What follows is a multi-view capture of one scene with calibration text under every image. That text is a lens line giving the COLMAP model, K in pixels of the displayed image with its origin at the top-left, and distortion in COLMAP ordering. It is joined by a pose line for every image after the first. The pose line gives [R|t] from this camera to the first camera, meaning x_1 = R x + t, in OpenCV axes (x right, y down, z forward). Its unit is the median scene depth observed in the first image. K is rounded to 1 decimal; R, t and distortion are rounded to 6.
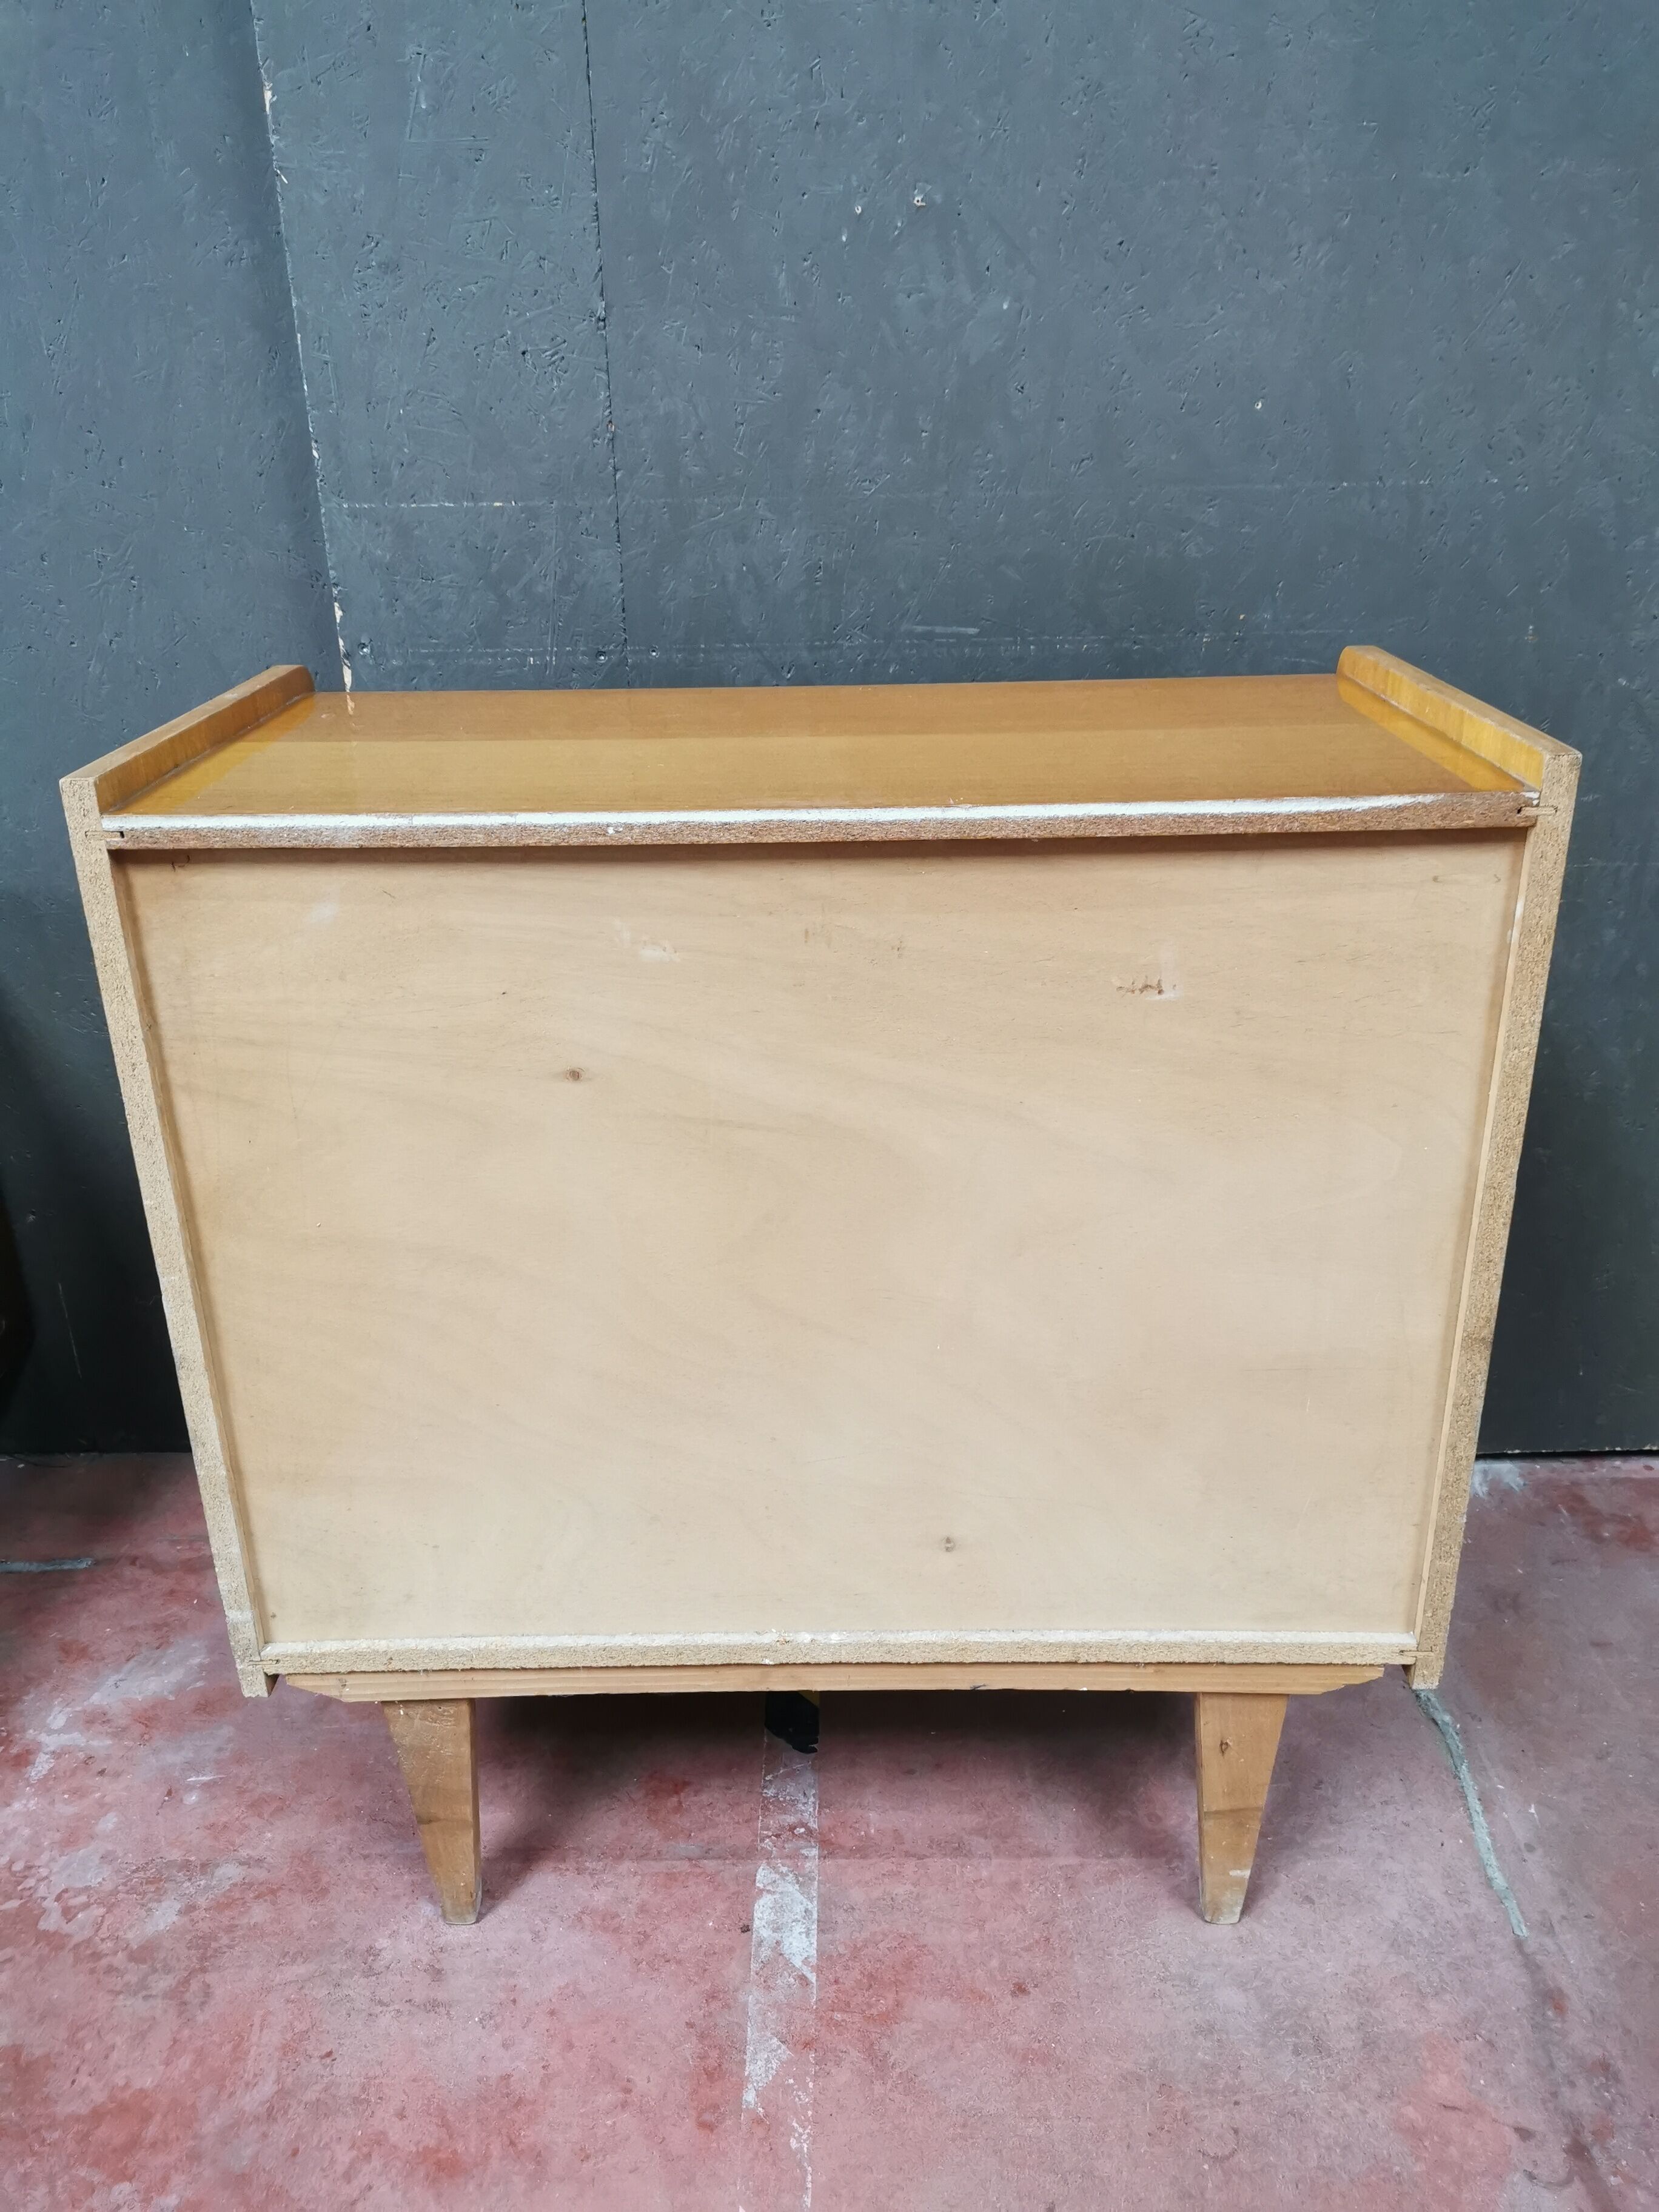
lens RADIAL K [[1747.0, 0, 823.1], [0, 1747.0, 1110.9], [0, 0, 1]] dist [0.045888, -0.030756]
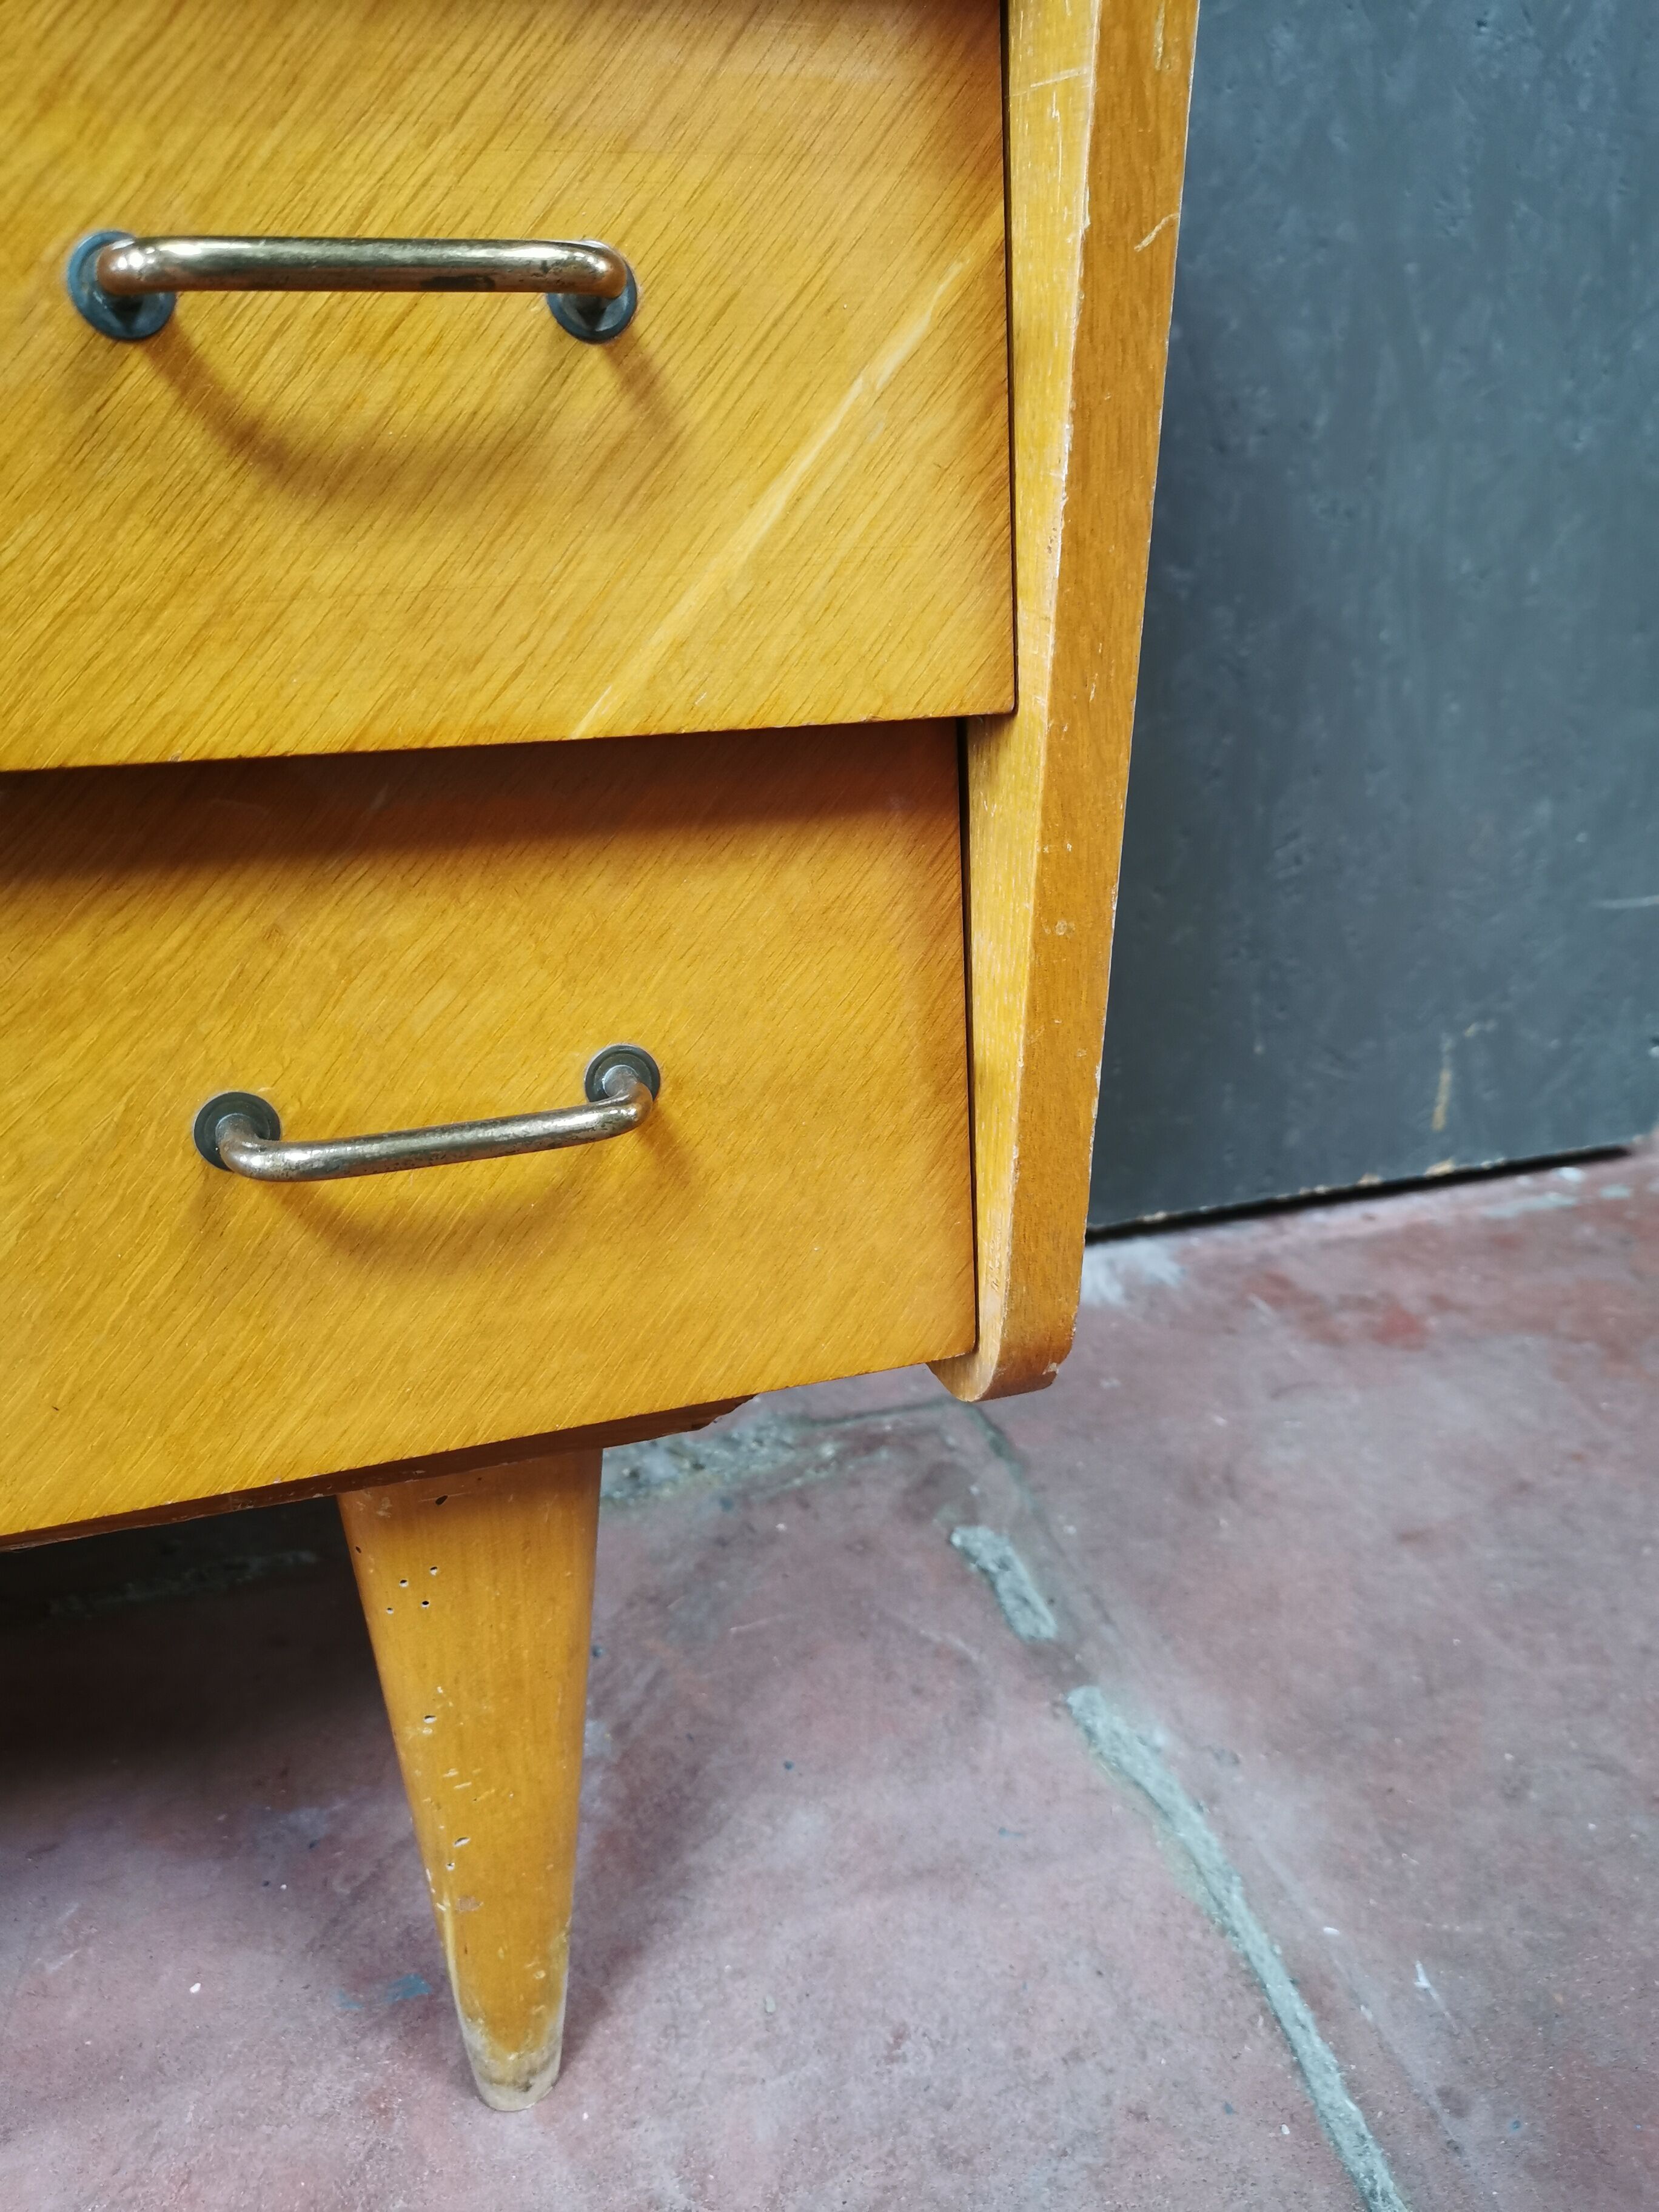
lens RADIAL K [[1747.0, 0, 842.5], [0, 1747.0, 1114.2], [0, 0, 1]] dist [0.045888, -0.030756]
pose [[0.946819, -0.096404, 0.306985, 0.174849], [0.100578, 0.994927, 0.002234, 0.186922], [-0.305643, 0.028761, 0.951712, 0.641930]]
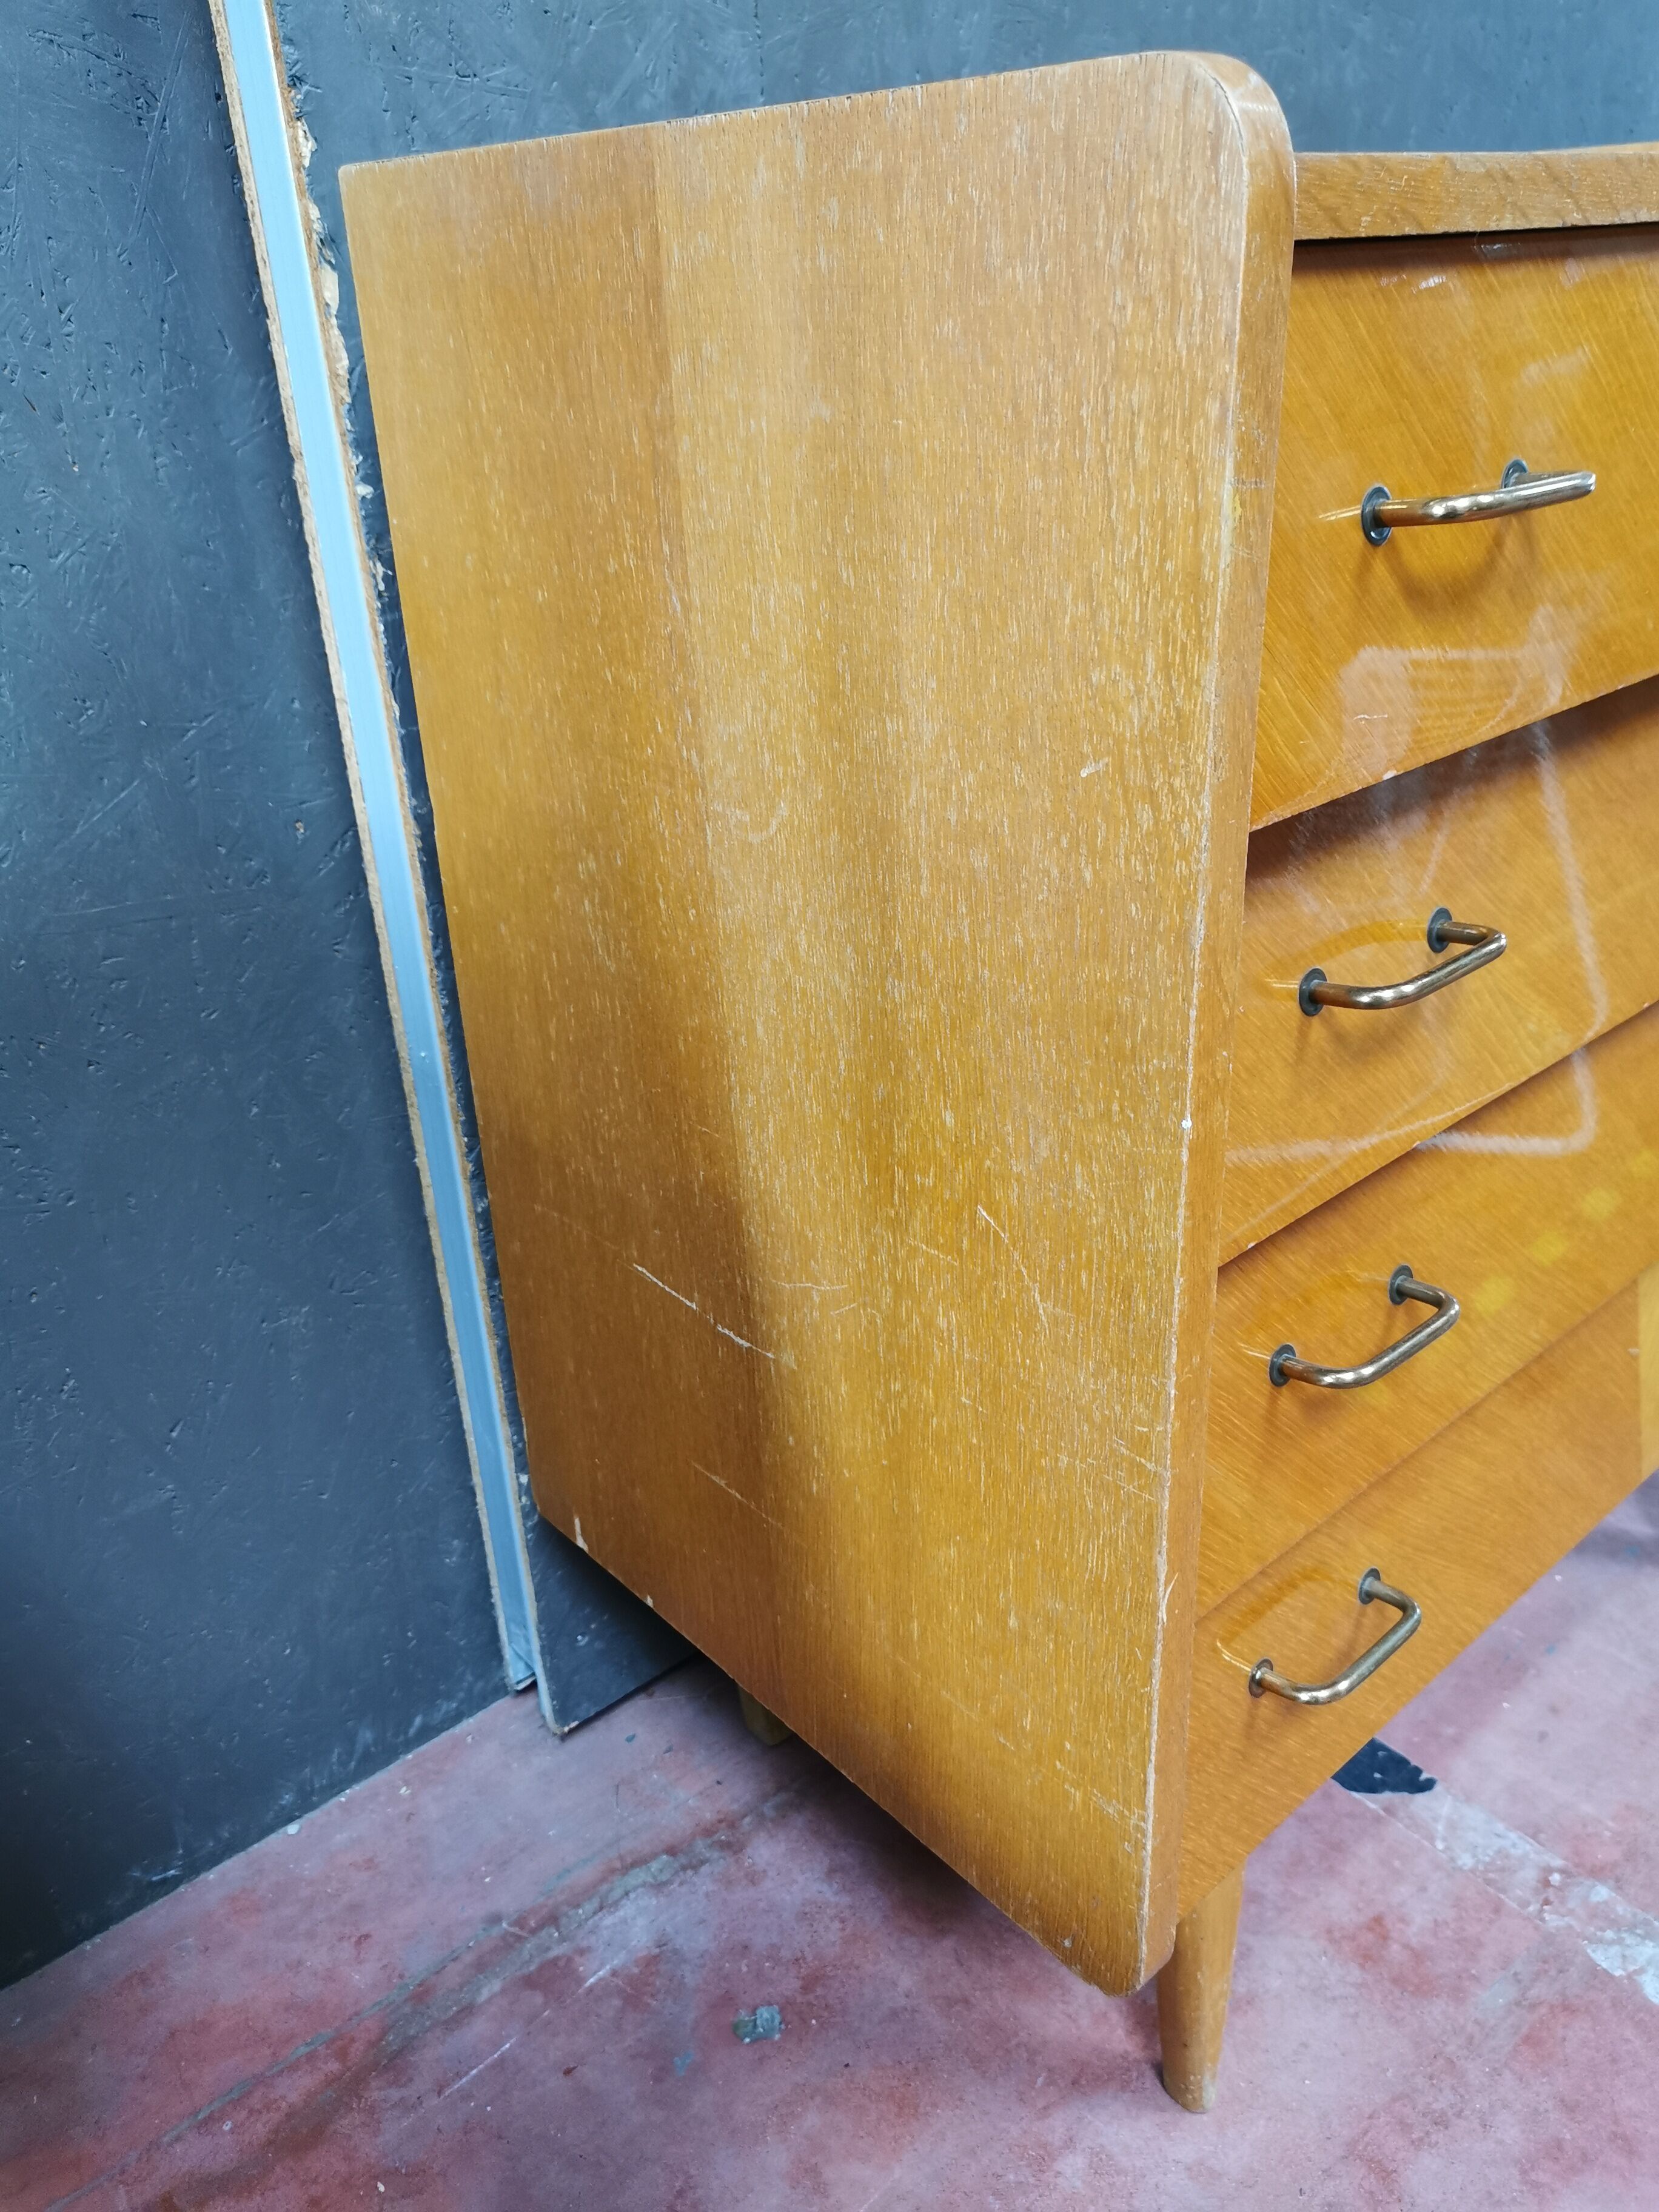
lens RADIAL K [[1747.0, 0, 833.1], [0, 1747.0, 1104.8], [0, 0, 1]] dist [0.045888, -0.030756]
pose [[0.758051, -0.293238, 0.582555, -0.532036], [0.292247, 0.951253, 0.098541, -0.036404], [-0.583052, 0.095551, 0.806796, 0.550128]]
